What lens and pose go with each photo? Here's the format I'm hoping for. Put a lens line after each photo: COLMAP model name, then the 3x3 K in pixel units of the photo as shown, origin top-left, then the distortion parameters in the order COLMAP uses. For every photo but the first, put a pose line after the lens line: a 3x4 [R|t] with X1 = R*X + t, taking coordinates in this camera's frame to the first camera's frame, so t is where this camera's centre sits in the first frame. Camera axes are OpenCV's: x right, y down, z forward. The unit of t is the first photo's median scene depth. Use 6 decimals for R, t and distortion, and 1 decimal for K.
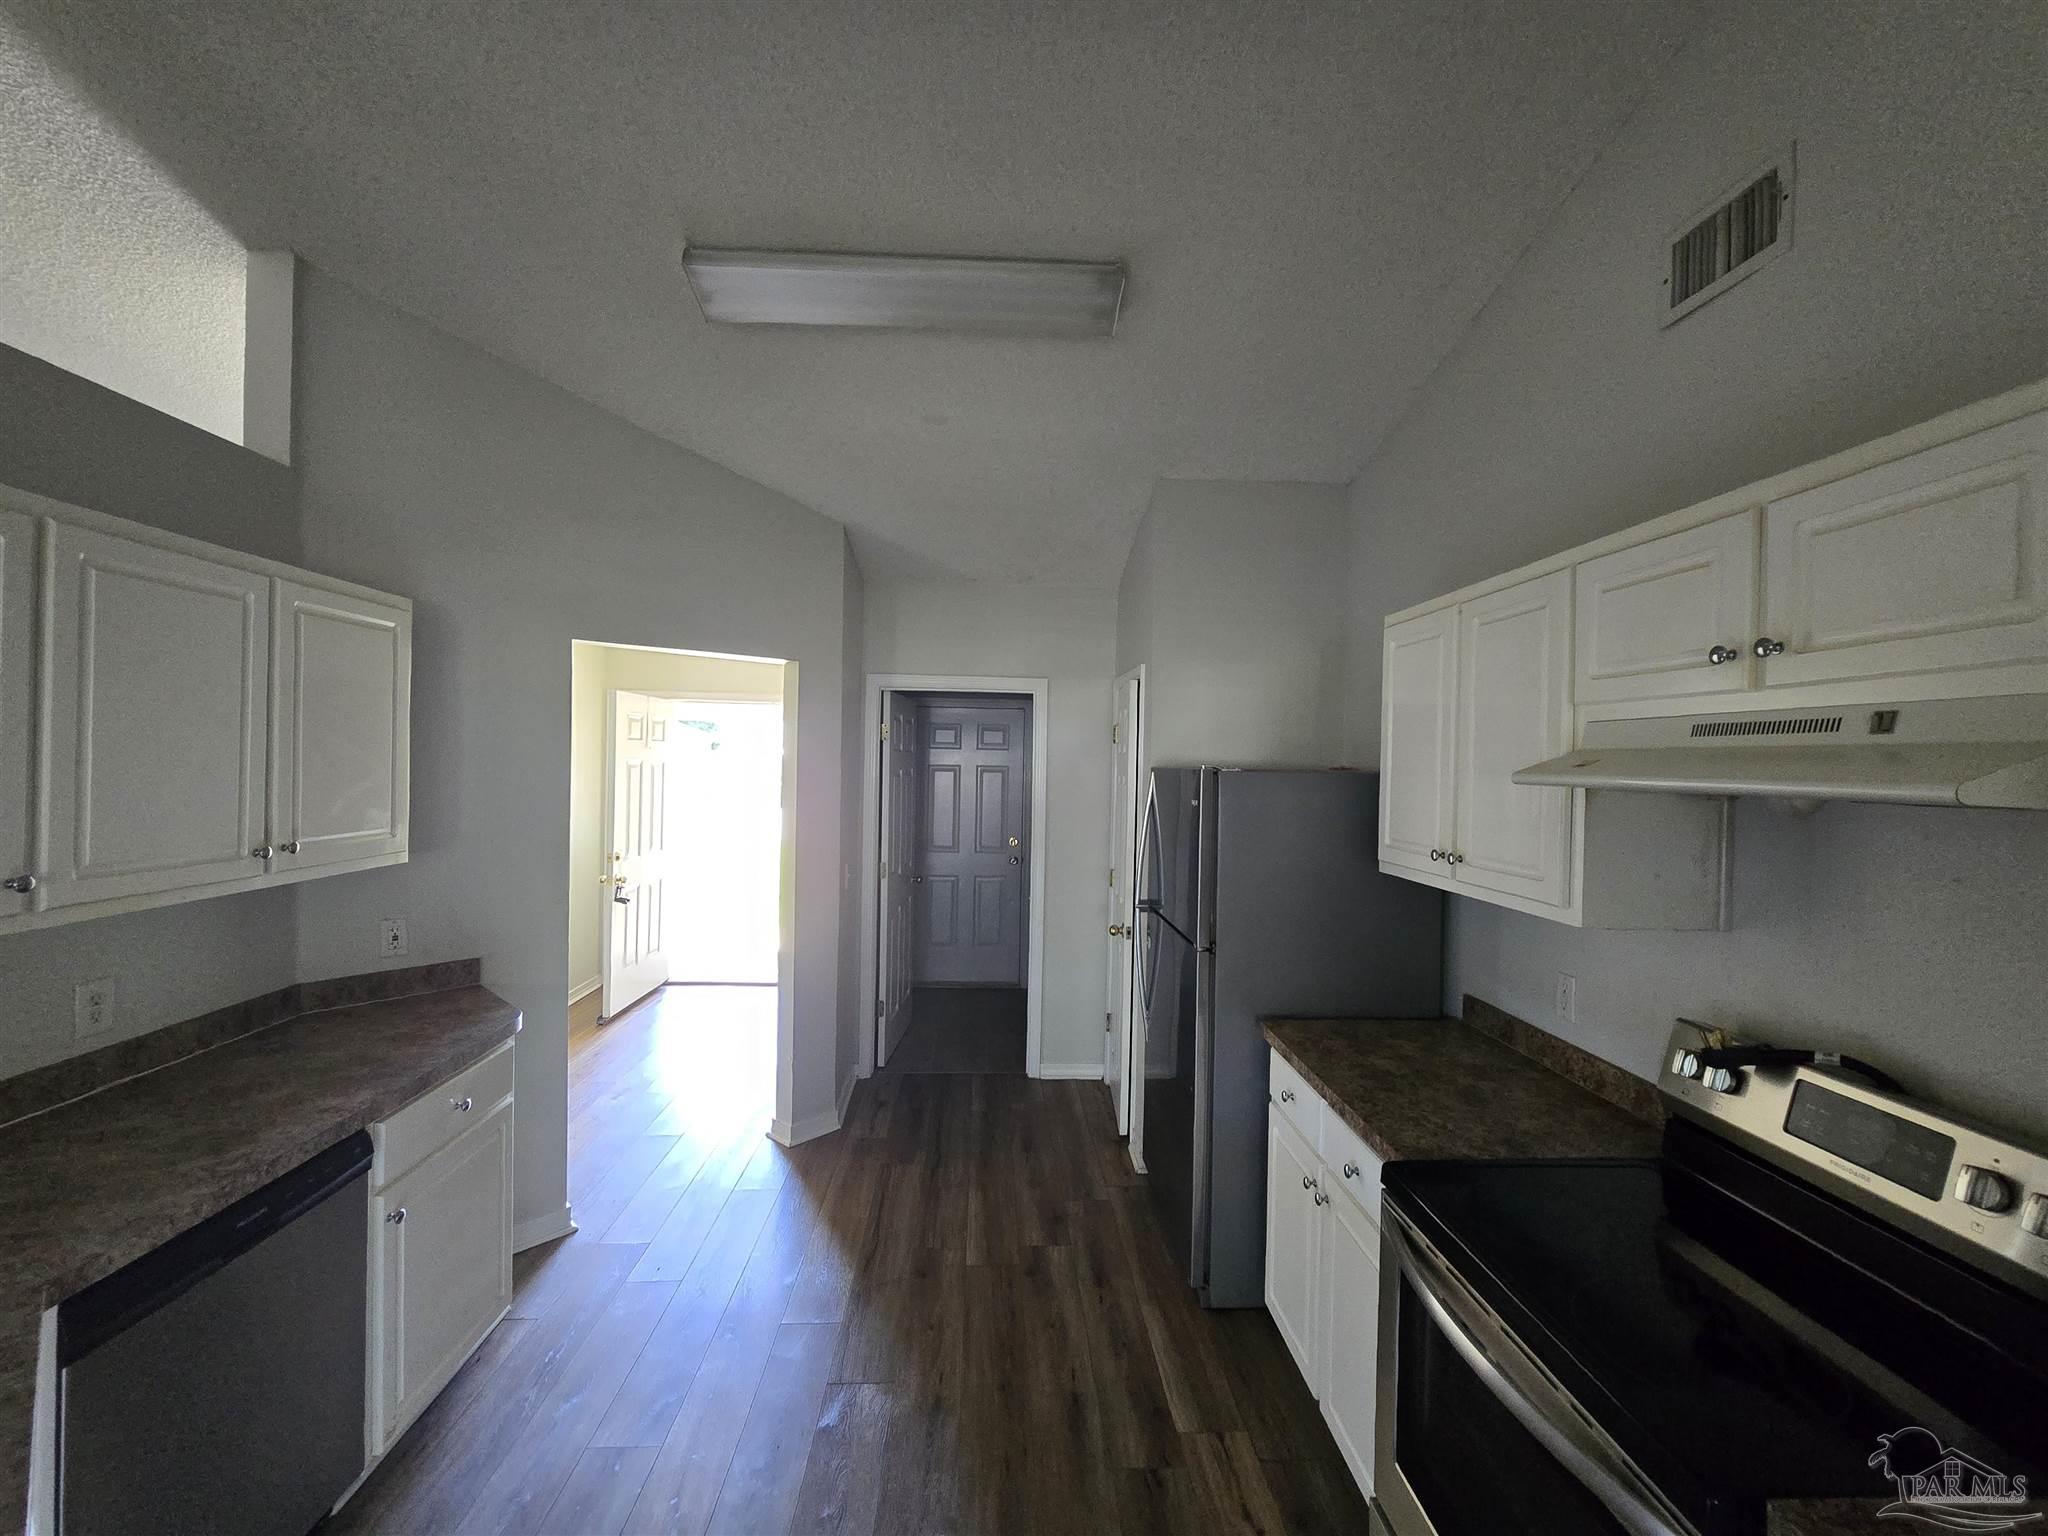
lens RADIAL K [[844.7, 0, 1025.3], [0, 844.7, 763.0], [0, 0, 1]] dist [-0.005852, -0.000244]
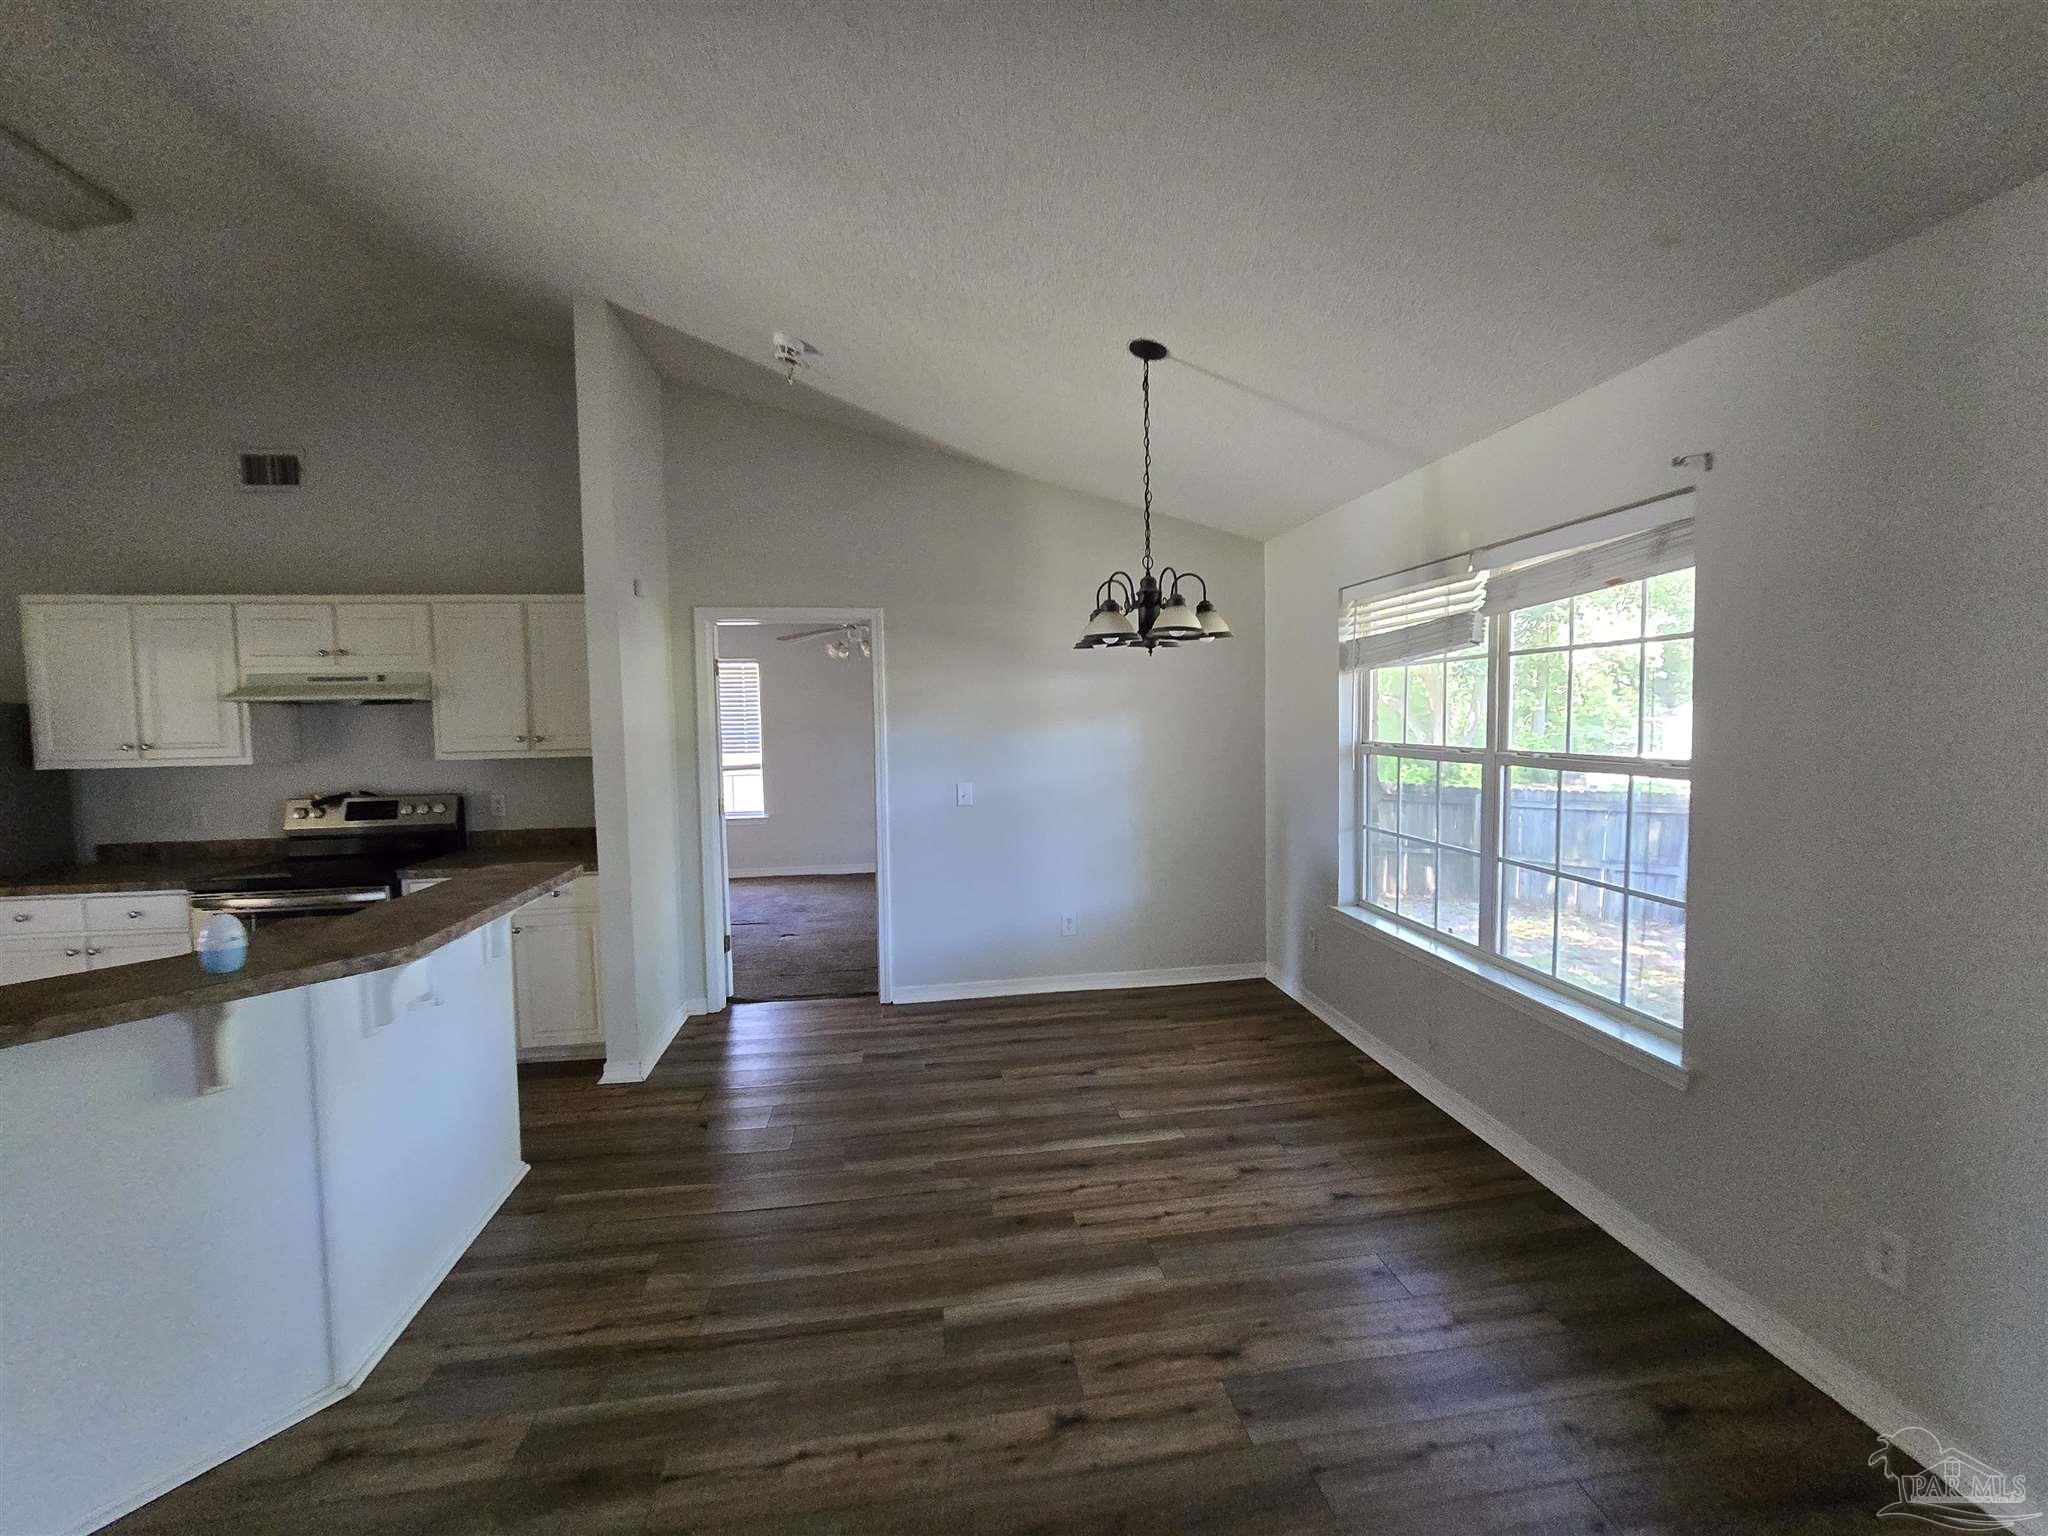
lens RADIAL K [[844.7, 0, 1025.3], [0, 844.7, 763.0], [0, 0, 1]] dist [-0.005852, -0.000244]
pose [[-0.092448, -0.078042, 0.992654, -1.896138], [0.019661, 0.996586, 0.080182, 0.052071], [-0.995523, 0.026929, -0.090598, -0.931484]]
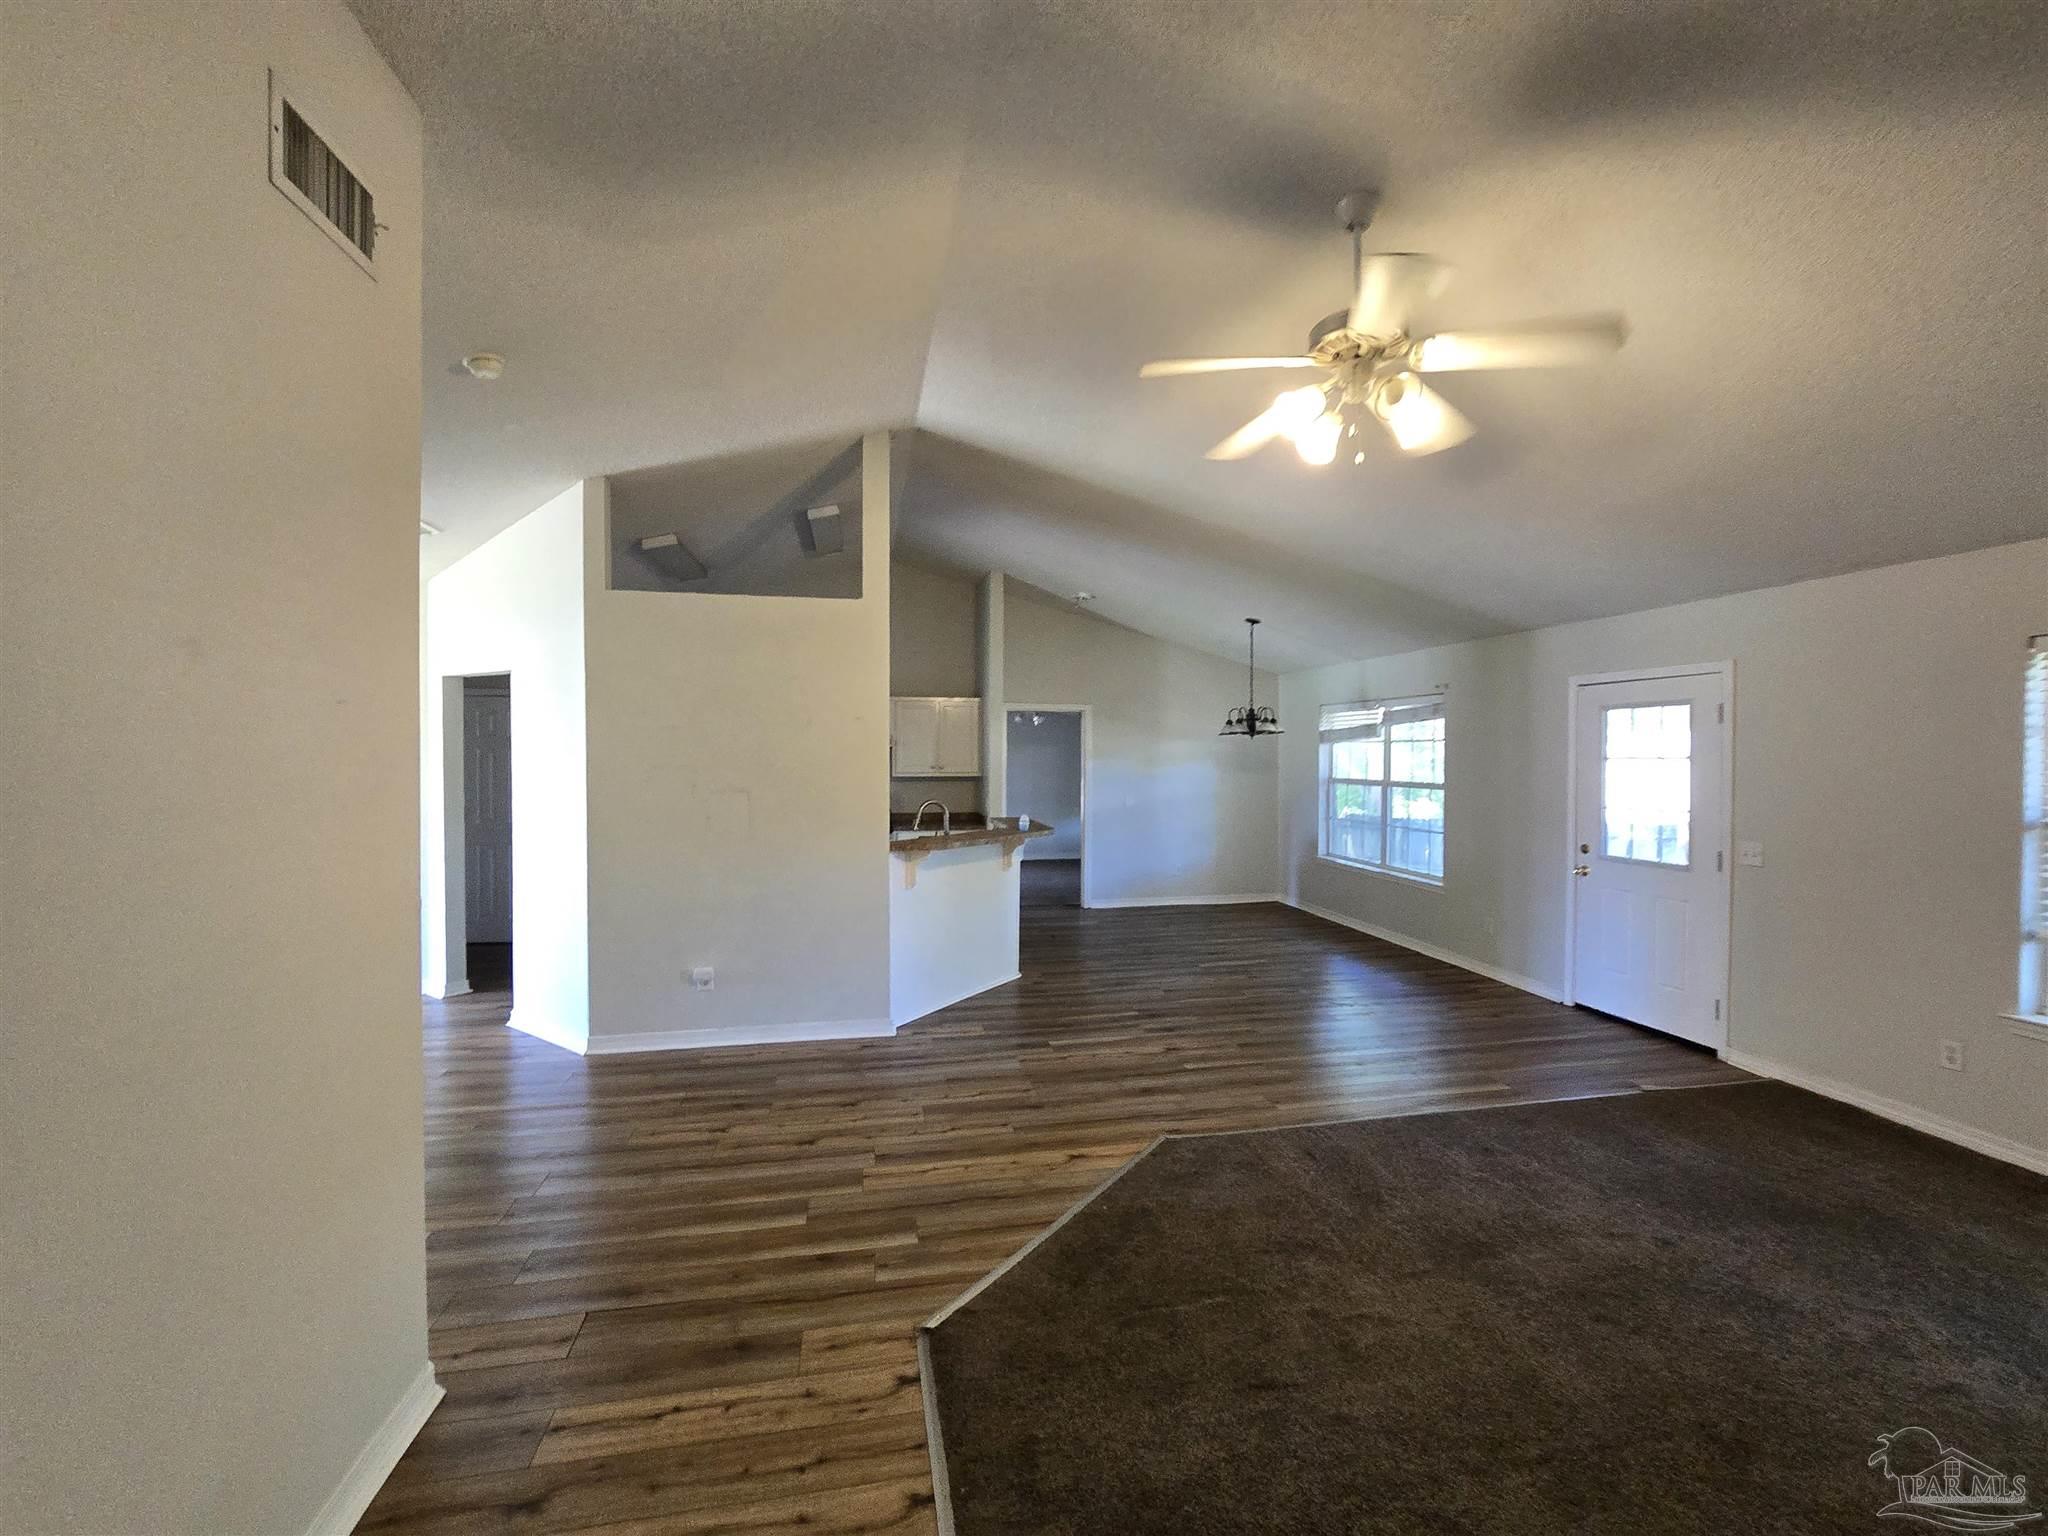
lens RADIAL K [[844.7, 0, 1025.3], [0, 844.7, 763.0], [0, 0, 1]] dist [-0.005852, -0.000244]
pose [[-0.151006, -0.033817, 0.987954, -4.546690], [-0.004967, 0.999428, 0.033451, -0.050843], [-0.988520, 0.000144, -0.151087, 0.597968]]
